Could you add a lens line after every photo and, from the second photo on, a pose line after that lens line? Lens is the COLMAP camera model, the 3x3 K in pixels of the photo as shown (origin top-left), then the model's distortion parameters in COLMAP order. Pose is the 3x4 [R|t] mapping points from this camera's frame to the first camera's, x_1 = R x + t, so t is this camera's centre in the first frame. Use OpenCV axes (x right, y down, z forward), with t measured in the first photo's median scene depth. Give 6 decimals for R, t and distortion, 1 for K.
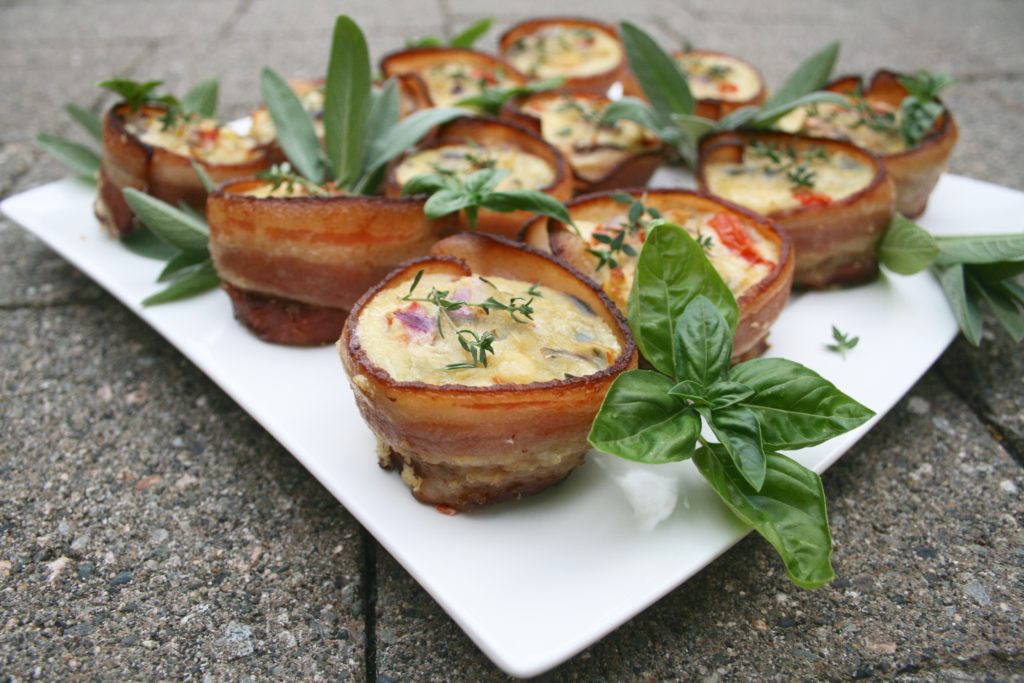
lens RADIAL K [[849.2, 0, 515.5], [0, 849.2, 343.6], [0, 0, 1]] dist [-0.118086, 0.030890]
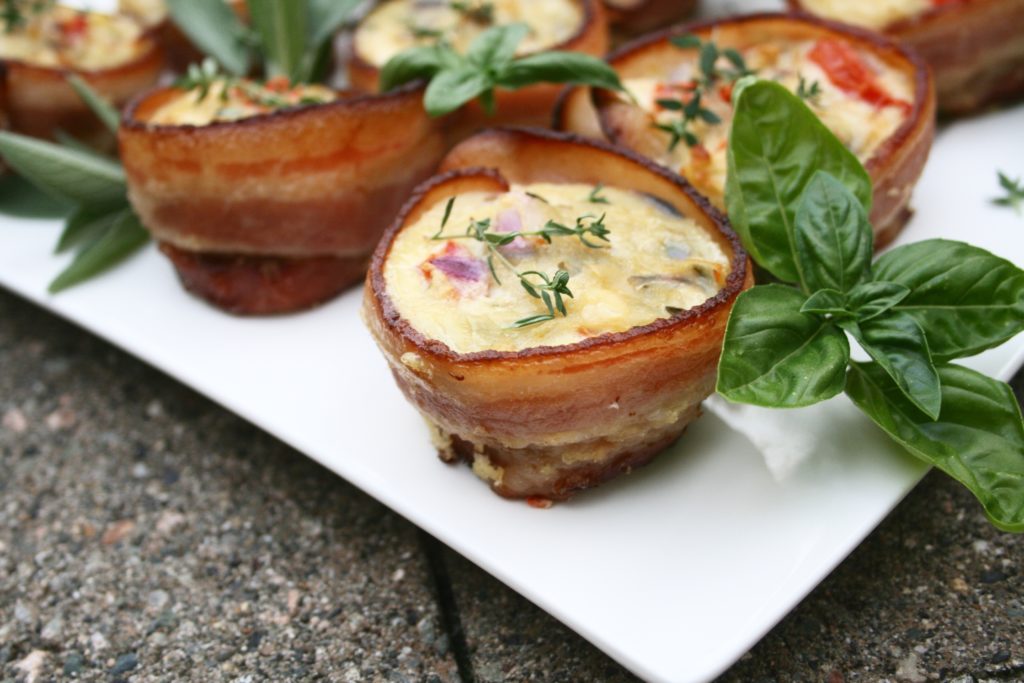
lens RADIAL K [[1343.2, 0, 514.0], [0, 1343.2, 338.2], [0, 0, 1]] dist [-0.030403, 0.000000]
pose [[0.987251, -0.158884, 0.009537, -0.088200], [0.157108, 0.982325, 0.101756, -0.077542], [-0.025536, -0.098960, 0.994764, -0.204784]]
